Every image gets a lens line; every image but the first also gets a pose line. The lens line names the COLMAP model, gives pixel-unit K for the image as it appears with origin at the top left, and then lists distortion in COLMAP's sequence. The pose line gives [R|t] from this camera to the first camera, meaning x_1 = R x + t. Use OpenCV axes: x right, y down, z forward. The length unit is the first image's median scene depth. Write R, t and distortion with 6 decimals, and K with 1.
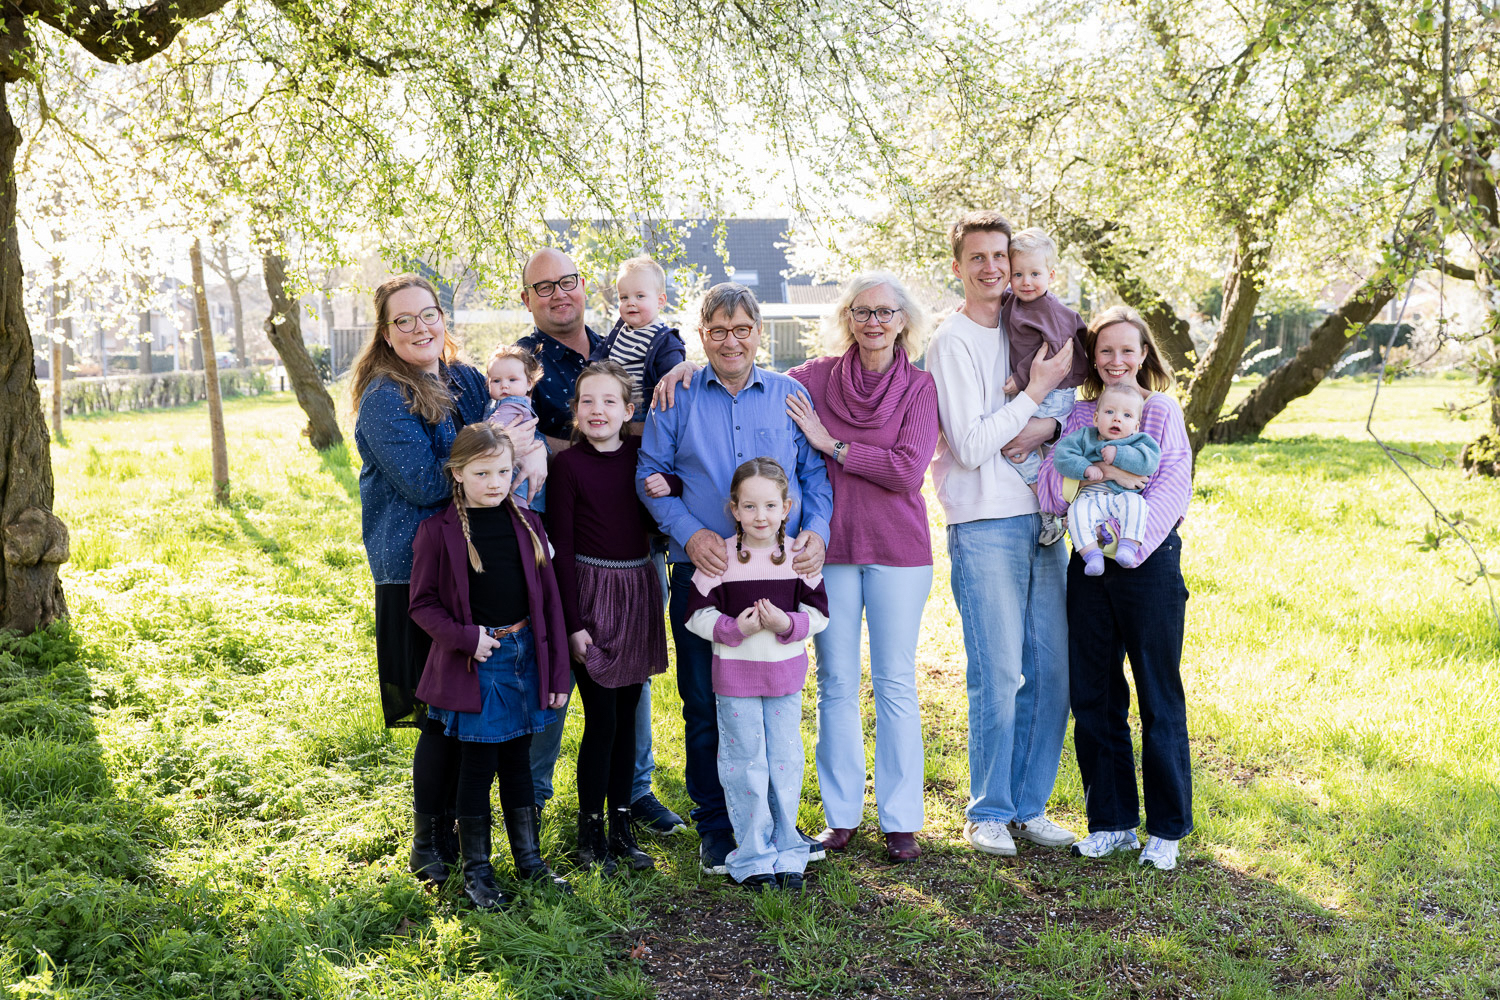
lens RADIAL K [[2032.9, 0, 750.0], [0, 2032.9, 500.0], [0, 0, 1]] dist [0.005236, 0.022564]
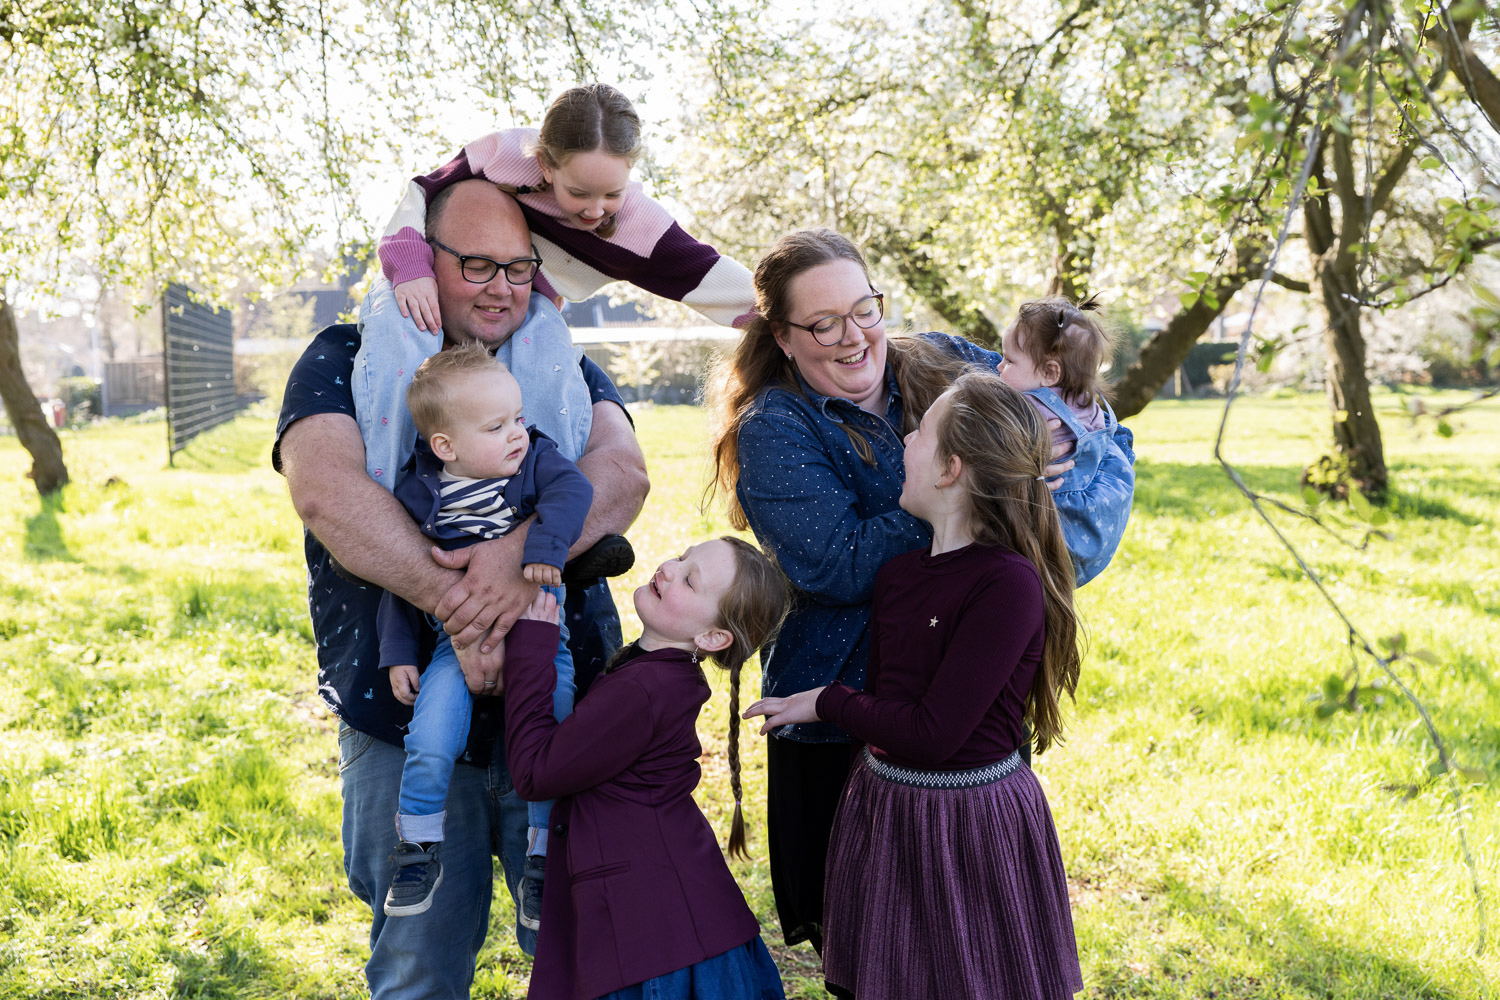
lens RADIAL K [[2032.9, 0, 750.0], [0, 2032.9, 500.0], [0, 0, 1]] dist [0.005236, 0.022564]
pose [[0.996723, -0.019242, 0.078565, 0.032410], [0.020408, 0.999693, -0.014057, -0.004619], [-0.078271, 0.015614, 0.996810, 0.119662]]
